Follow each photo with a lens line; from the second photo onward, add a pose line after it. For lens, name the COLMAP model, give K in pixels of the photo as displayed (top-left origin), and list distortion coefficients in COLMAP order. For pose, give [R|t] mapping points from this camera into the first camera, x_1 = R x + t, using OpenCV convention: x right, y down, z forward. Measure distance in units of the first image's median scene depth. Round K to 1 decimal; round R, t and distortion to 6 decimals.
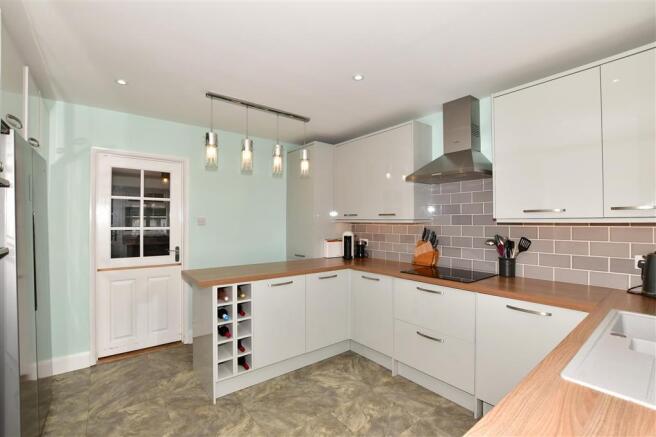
lens RADIAL K [[284.6, 0, 328.0], [0, 284.6, 218.5], [0, 0, 1]] dist [-0.020664, 0.000237]
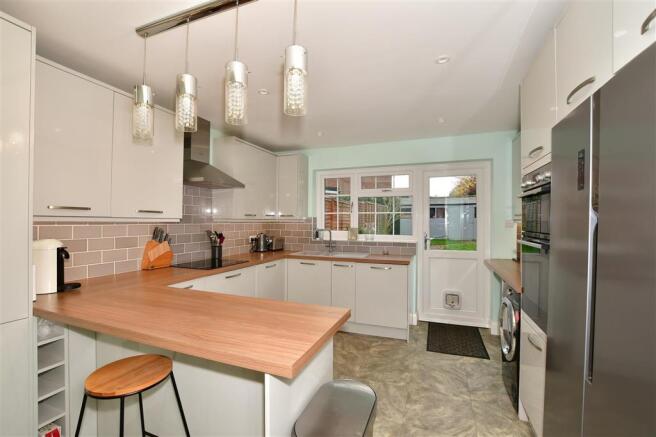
lens RADIAL K [[284.6, 0, 328.0], [0, 284.6, 218.5], [0, 0, 1]] dist [-0.020664, 0.000237]
pose [[-0.506175, 0.008410, 0.862390, -0.735055], [-0.015980, 0.999689, -0.019129, 0.013117], [-0.862283, -0.023464, -0.505883, 0.996620]]
